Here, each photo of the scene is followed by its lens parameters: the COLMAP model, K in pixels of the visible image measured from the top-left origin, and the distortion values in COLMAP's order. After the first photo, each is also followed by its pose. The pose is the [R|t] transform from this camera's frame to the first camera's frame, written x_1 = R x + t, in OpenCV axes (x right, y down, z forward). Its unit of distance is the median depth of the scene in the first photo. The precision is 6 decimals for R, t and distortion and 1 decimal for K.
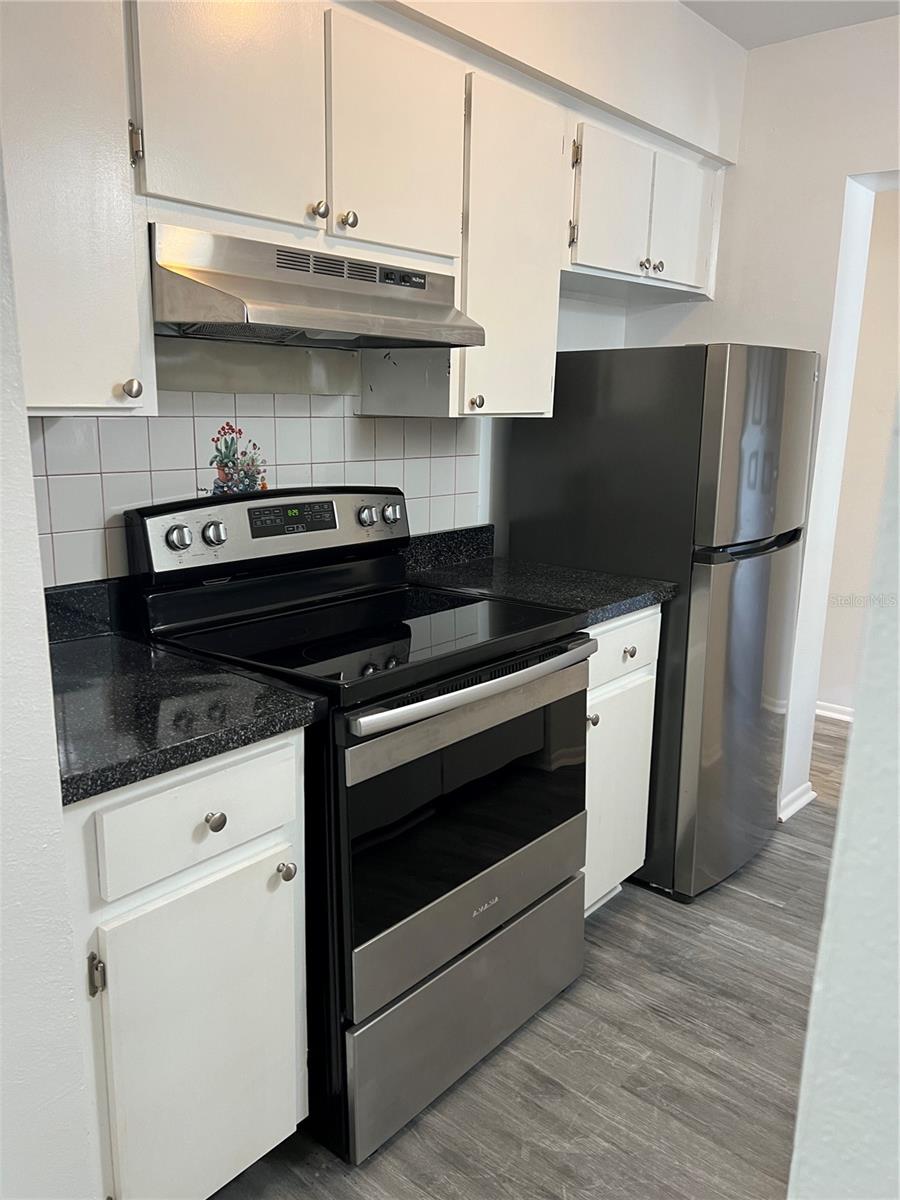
lens RADIAL K [[904.1, 0, 447.3], [0, 904.1, 597.9], [0, 0, 1]] dist [0.013351, -0.009949]
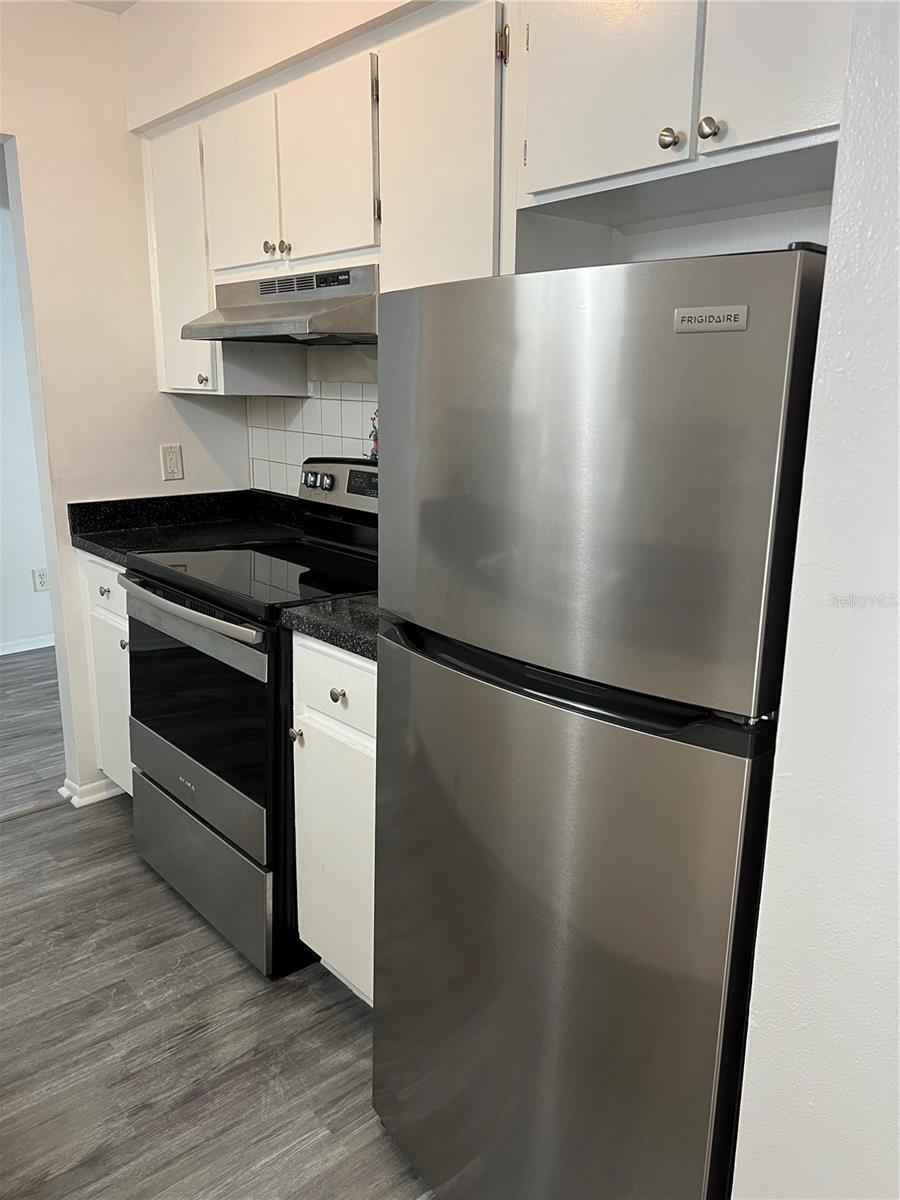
lens RADIAL K [[904.1, 0, 447.1], [0, 904.1, 600.7], [0, 0, 1]] dist [0.013351, -0.009949]
pose [[-0.142637, 0.211546, -0.966904, 1.089400], [-0.233060, 0.942246, 0.240532, -0.271543], [0.961945, 0.259655, -0.085096, 1.303767]]
